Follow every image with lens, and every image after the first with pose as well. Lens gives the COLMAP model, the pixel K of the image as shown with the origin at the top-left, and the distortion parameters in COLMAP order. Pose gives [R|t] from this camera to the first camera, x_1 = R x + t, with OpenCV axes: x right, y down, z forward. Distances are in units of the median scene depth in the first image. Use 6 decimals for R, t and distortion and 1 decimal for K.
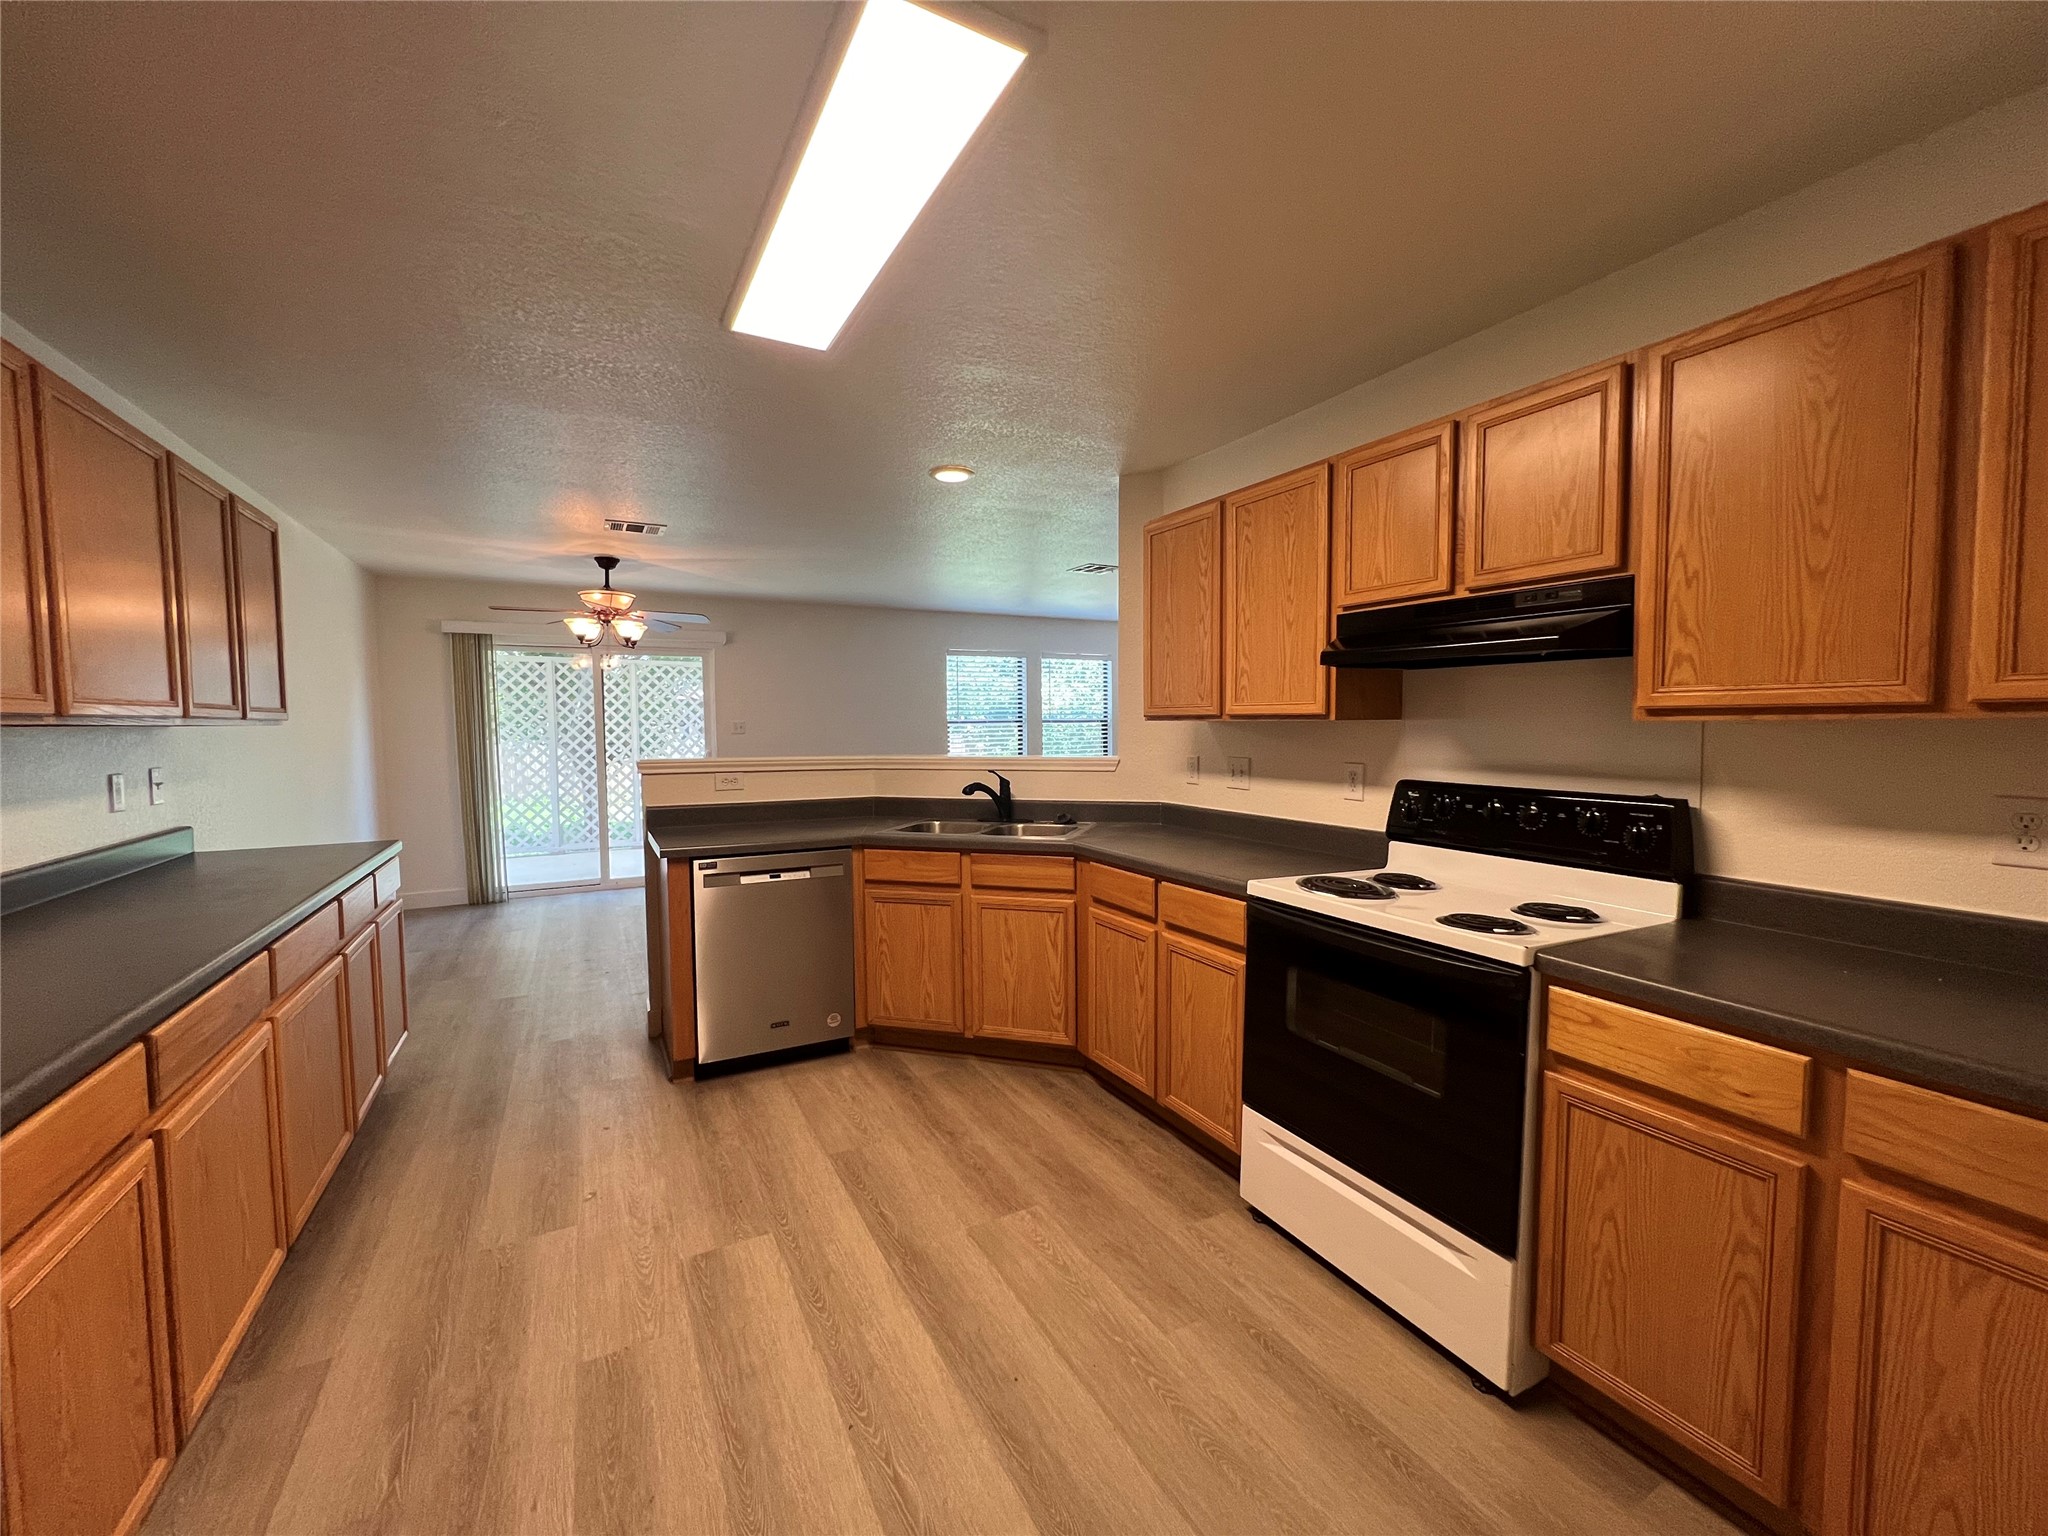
lens RADIAL K [[830.1, 0, 1021.6], [0, 830.1, 763.3], [0, 0, 1]] dist [-0.001157, 0.000120]
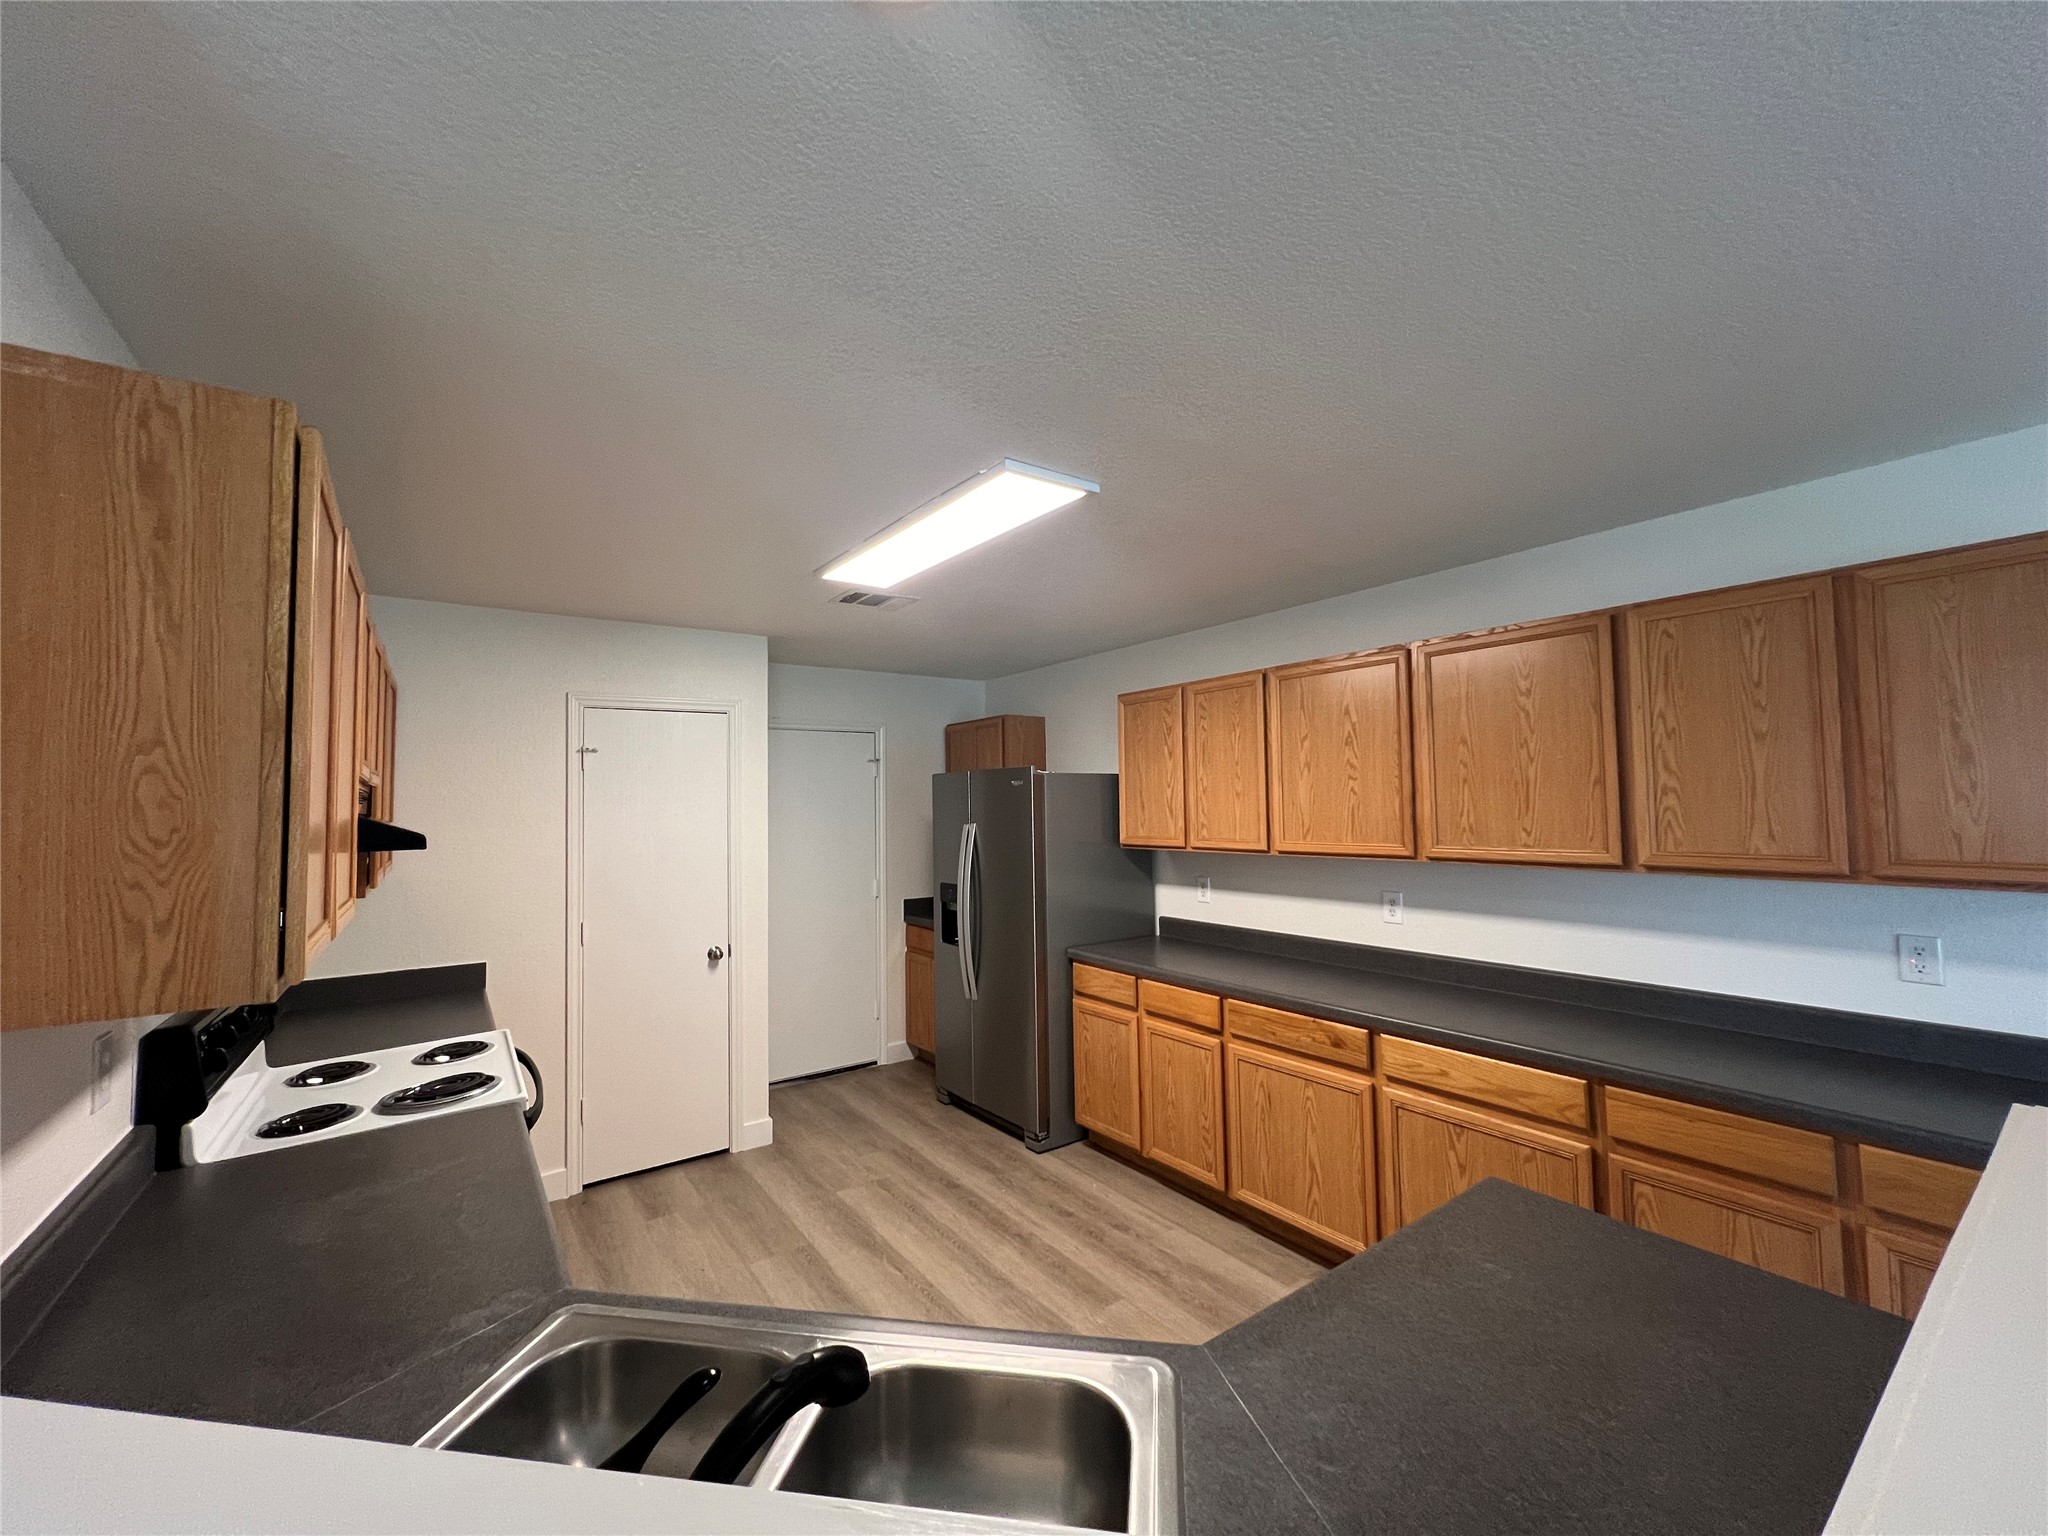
lens RADIAL K [[830.1, 0, 1025.5], [0, 830.1, 768.9], [0, 0, 1]] dist [-0.001157, 0.000120]
pose [[-0.989696, 0.015231, -0.142375, -0.114873], [0.014492, 0.999876, 0.006224, -0.189833], [0.142452, 0.004097, -0.989793, 1.850482]]
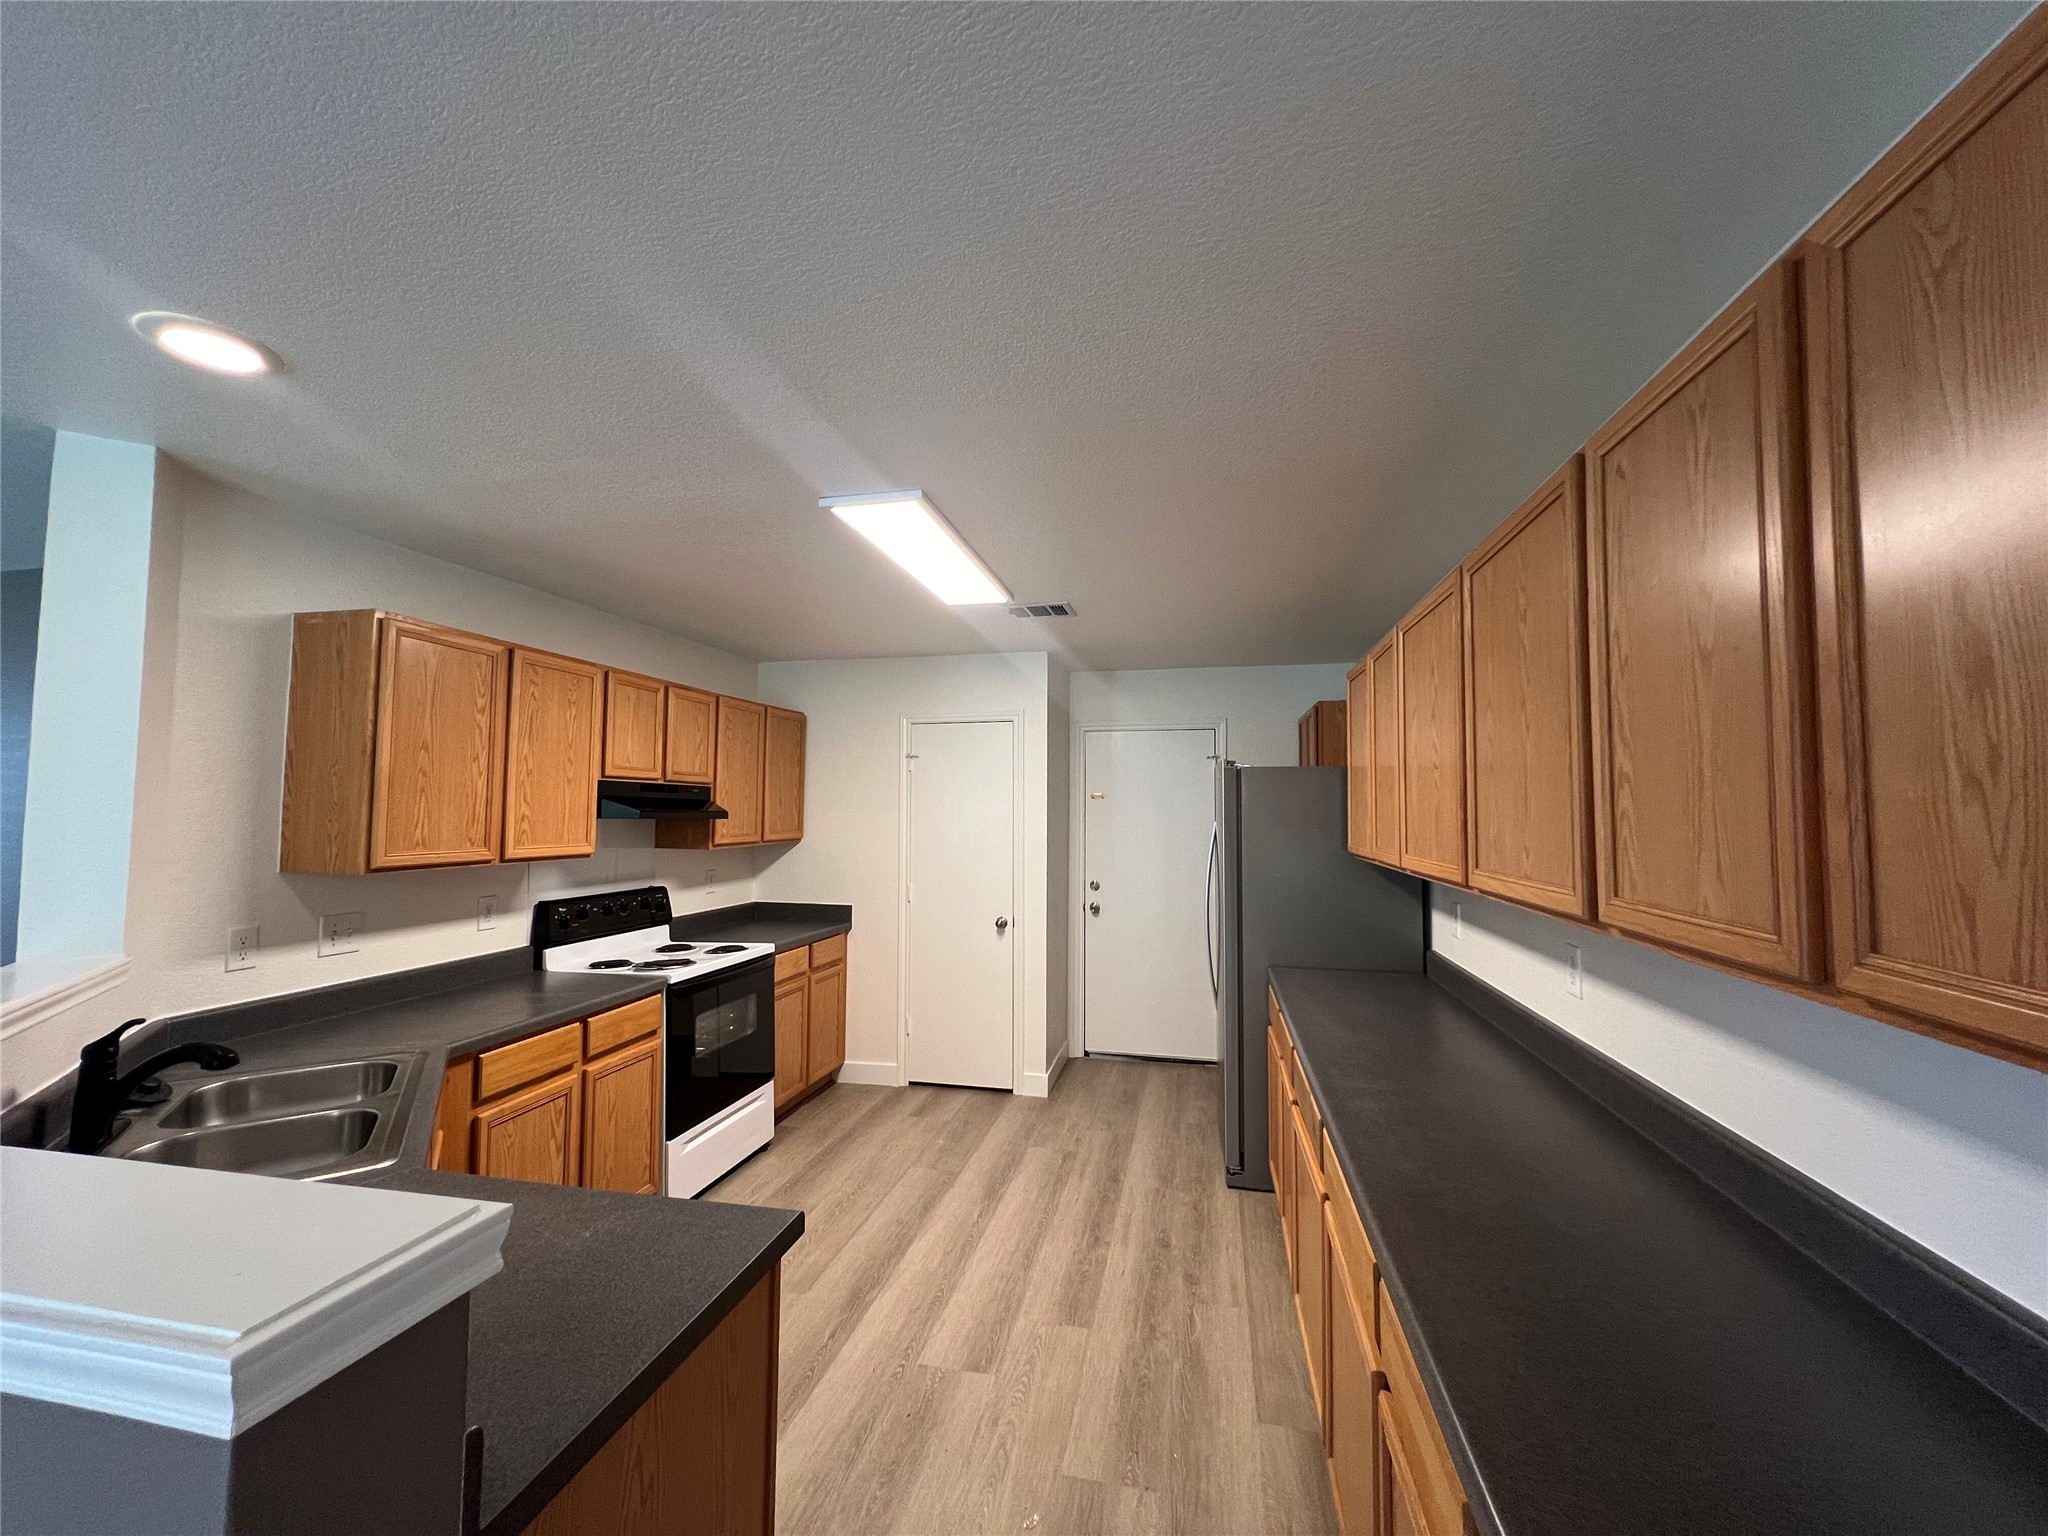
lens RADIAL K [[830.1, 0, 1023.9], [0, 830.1, 767.1], [0, 0, 1]] dist [-0.001157, 0.000120]
pose [[-0.761856, 0.034096, 0.646849, -1.043707], [0.030557, 0.999394, -0.016690, -0.157729], [-0.647026, 0.007050, -0.762436, 1.605257]]
